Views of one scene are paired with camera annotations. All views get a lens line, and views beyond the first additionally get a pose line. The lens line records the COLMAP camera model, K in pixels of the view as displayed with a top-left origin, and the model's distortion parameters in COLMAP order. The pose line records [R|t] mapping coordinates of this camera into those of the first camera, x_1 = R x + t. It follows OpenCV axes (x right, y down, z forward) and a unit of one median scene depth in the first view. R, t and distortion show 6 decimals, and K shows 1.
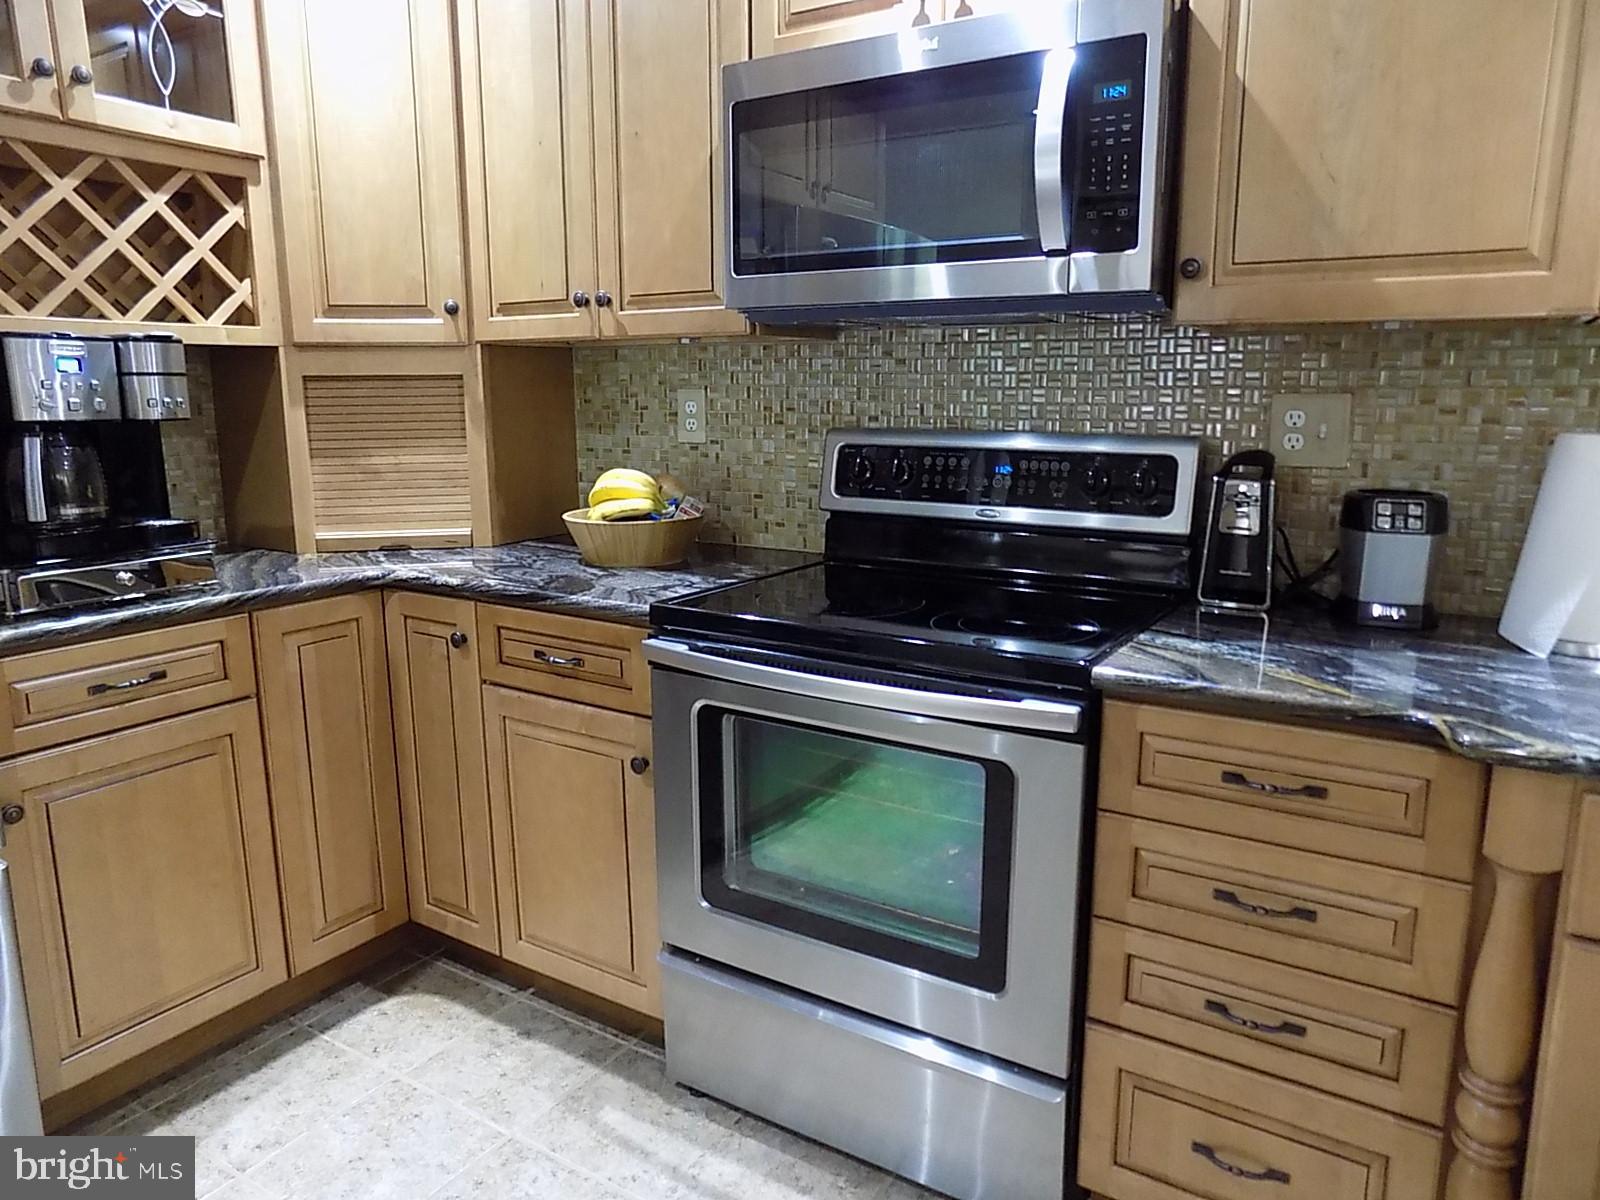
lens RADIAL K [[1076.5, 0, 811.8], [0, 1076.5, 587.1], [0, 0, 1]] dist [-0.080770, 0.081244]
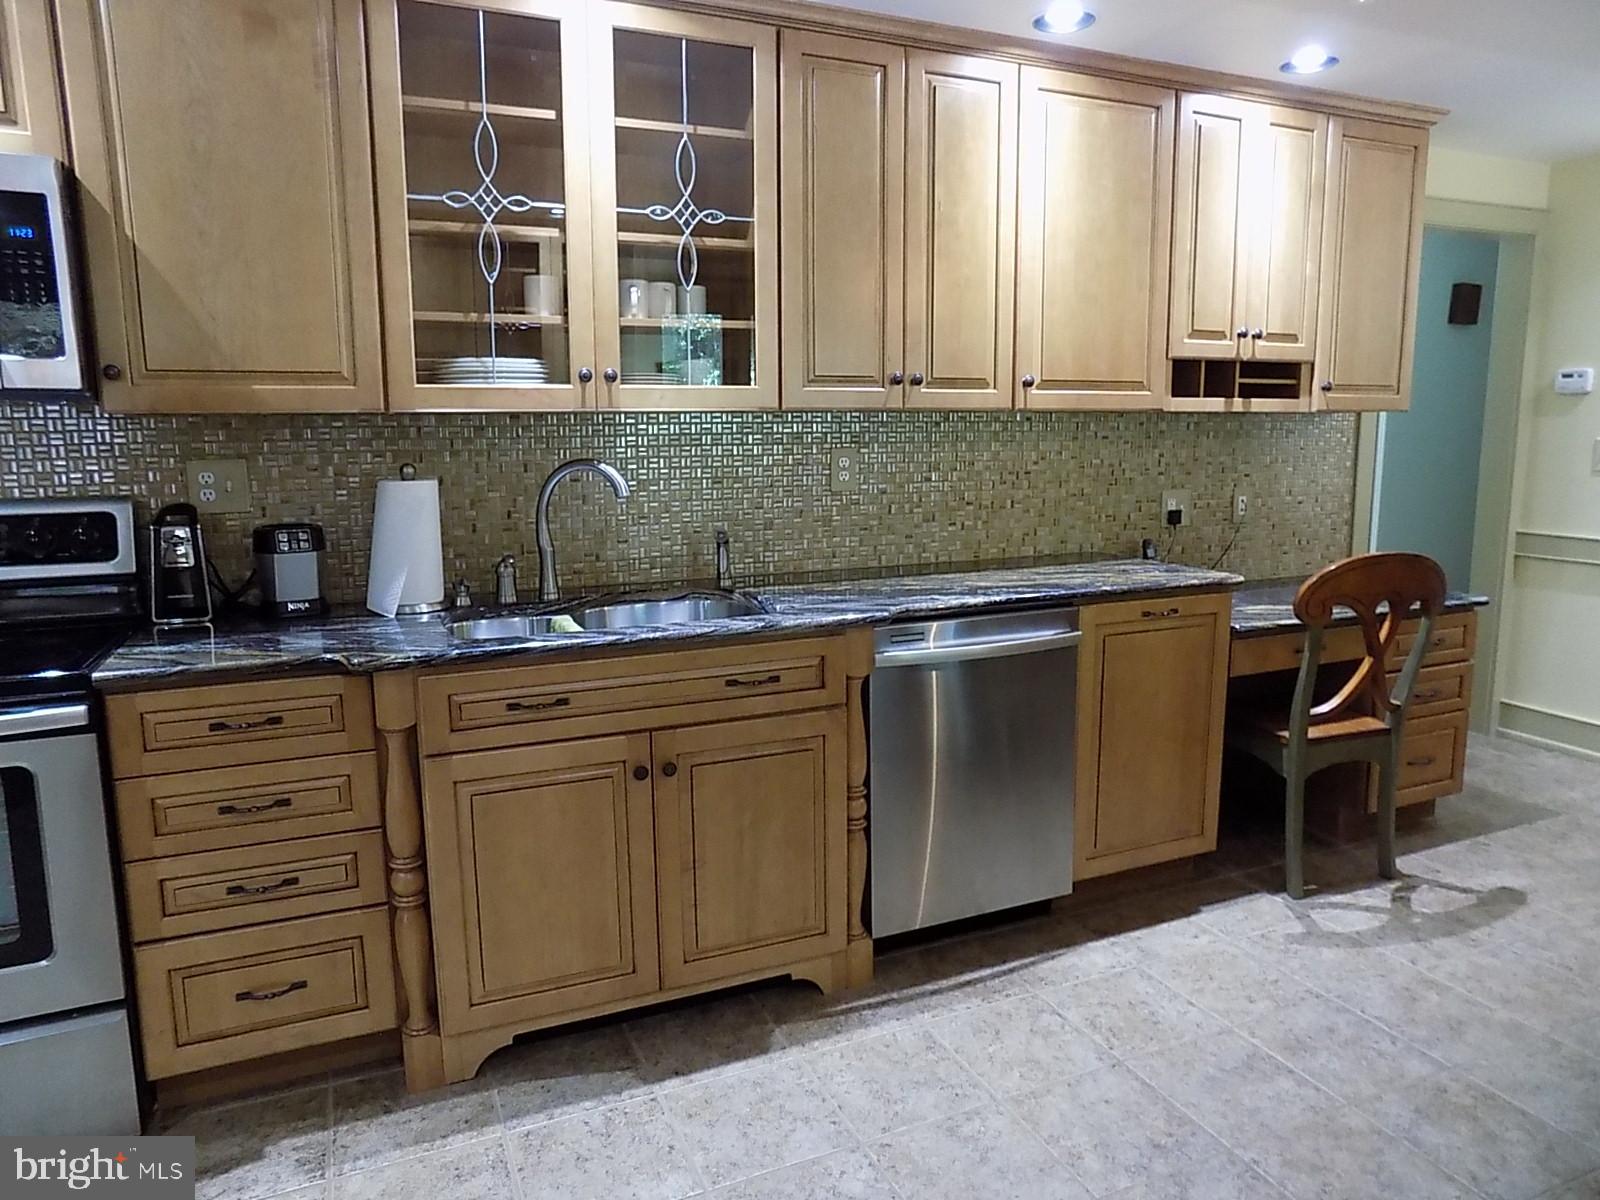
lens RADIAL K [[1076.5, 0, 811.8], [0, 1076.5, 587.1], [0, 0, 1]] dist [-0.080770, 0.081244]
pose [[0.562085, -0.126237, 0.817389, -0.224083], [0.157564, 0.986528, 0.044008, 0.039413], [-0.811932, 0.104055, 0.574403, -0.377265]]
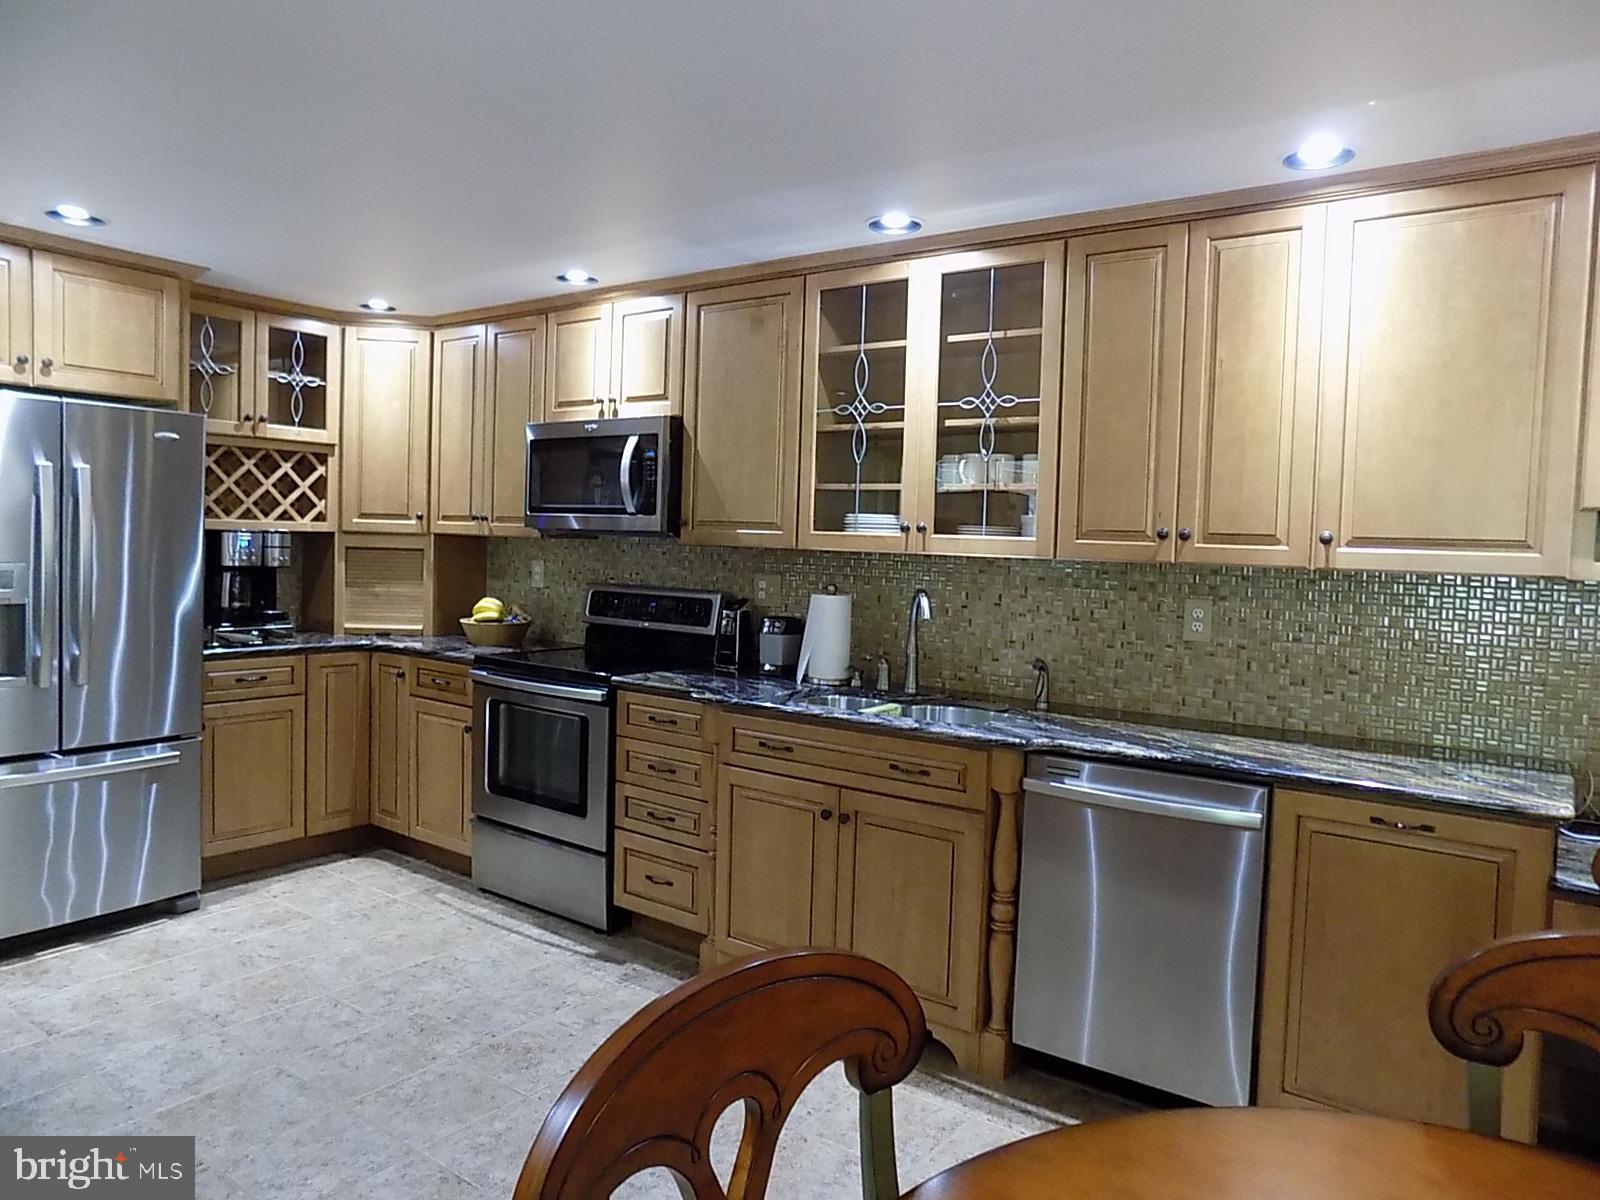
lens RADIAL K [[1076.5, 0, 811.8], [0, 1076.5, 587.1], [0, 0, 1]] dist [-0.080770, 0.081244]
pose [[0.996851, 0.037075, -0.070095, 0.697485], [-0.046673, 0.988955, -0.140673, 0.153742], [0.064105, 0.143502, 0.987572, -1.183465]]
